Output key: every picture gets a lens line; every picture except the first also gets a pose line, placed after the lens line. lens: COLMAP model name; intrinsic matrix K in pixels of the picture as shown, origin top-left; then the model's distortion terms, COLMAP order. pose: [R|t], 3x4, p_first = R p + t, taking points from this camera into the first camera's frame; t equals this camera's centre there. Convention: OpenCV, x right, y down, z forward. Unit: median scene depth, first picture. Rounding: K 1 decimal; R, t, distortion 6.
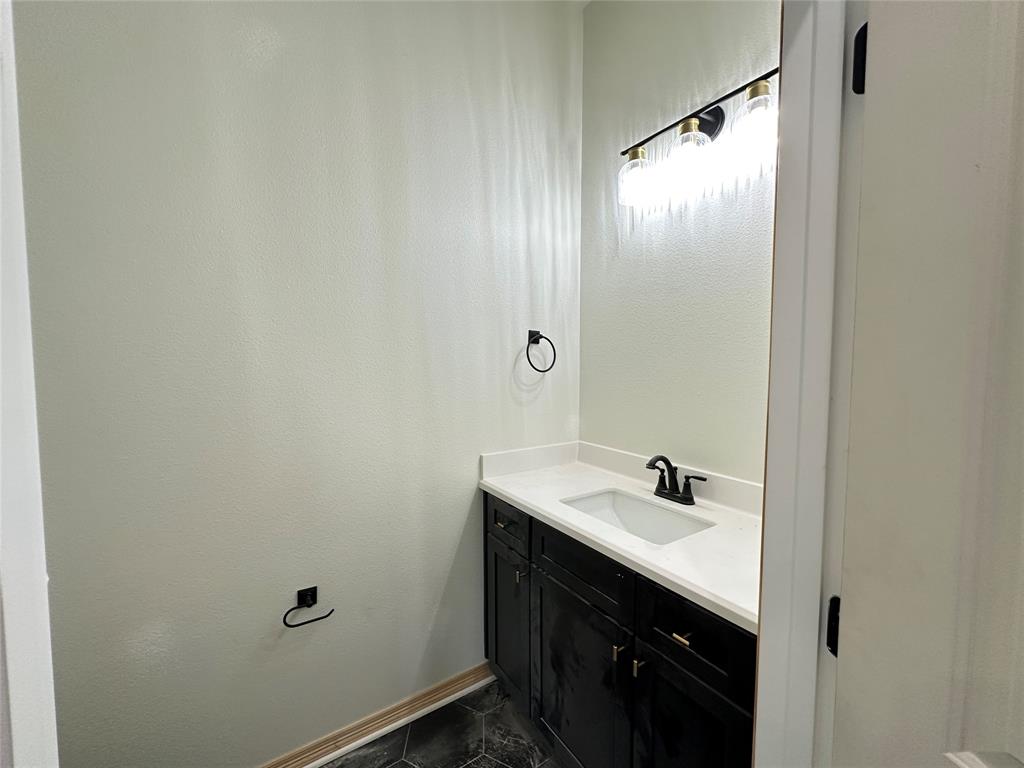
lens RADIAL K [[407.5, 0, 511.3], [0, 407.5, 383.5], [0, 0, 1]] dist [-0.002467, 0.000501]
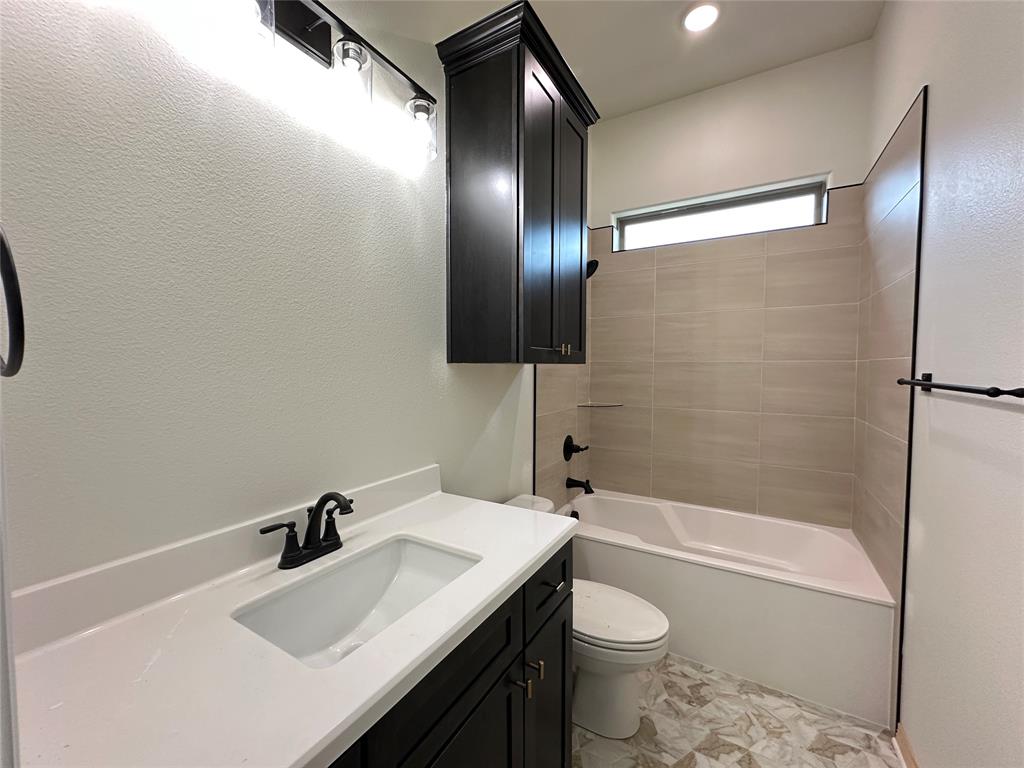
lens RADIAL K [[407.5, 0, 511.3], [0, 407.5, 383.5], [0, 0, 1]] dist [-0.002467, 0.000501]
pose [[-0.439477, -0.041689, 0.897286, -0.353764], [0.045108, 0.996638, 0.068399, -0.033784], [-0.897121, 0.070534, -0.436119, 1.012019]]
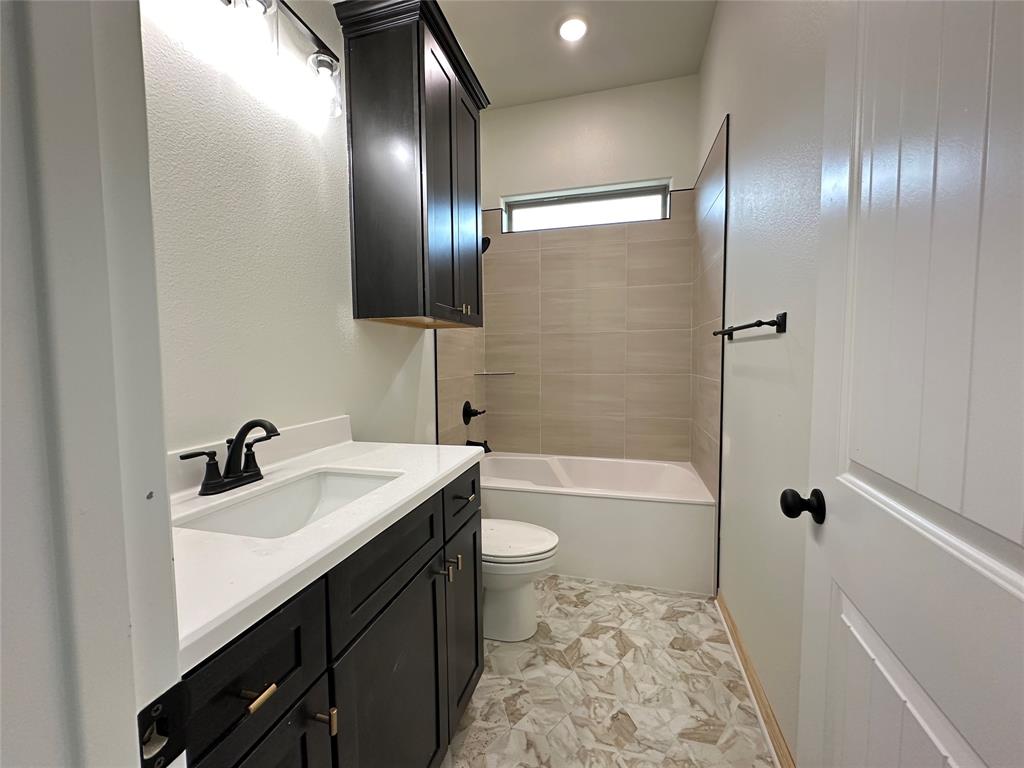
lens RADIAL K [[407.5, 0, 511.3], [0, 407.5, 383.5], [0, 0, 1]] dist [-0.002467, 0.000501]
pose [[-0.662813, -0.041816, 0.747616, -0.441489], [0.048536, 0.993940, 0.098624, 0.066807], [-0.747210, 0.101656, -0.656767, 1.120878]]
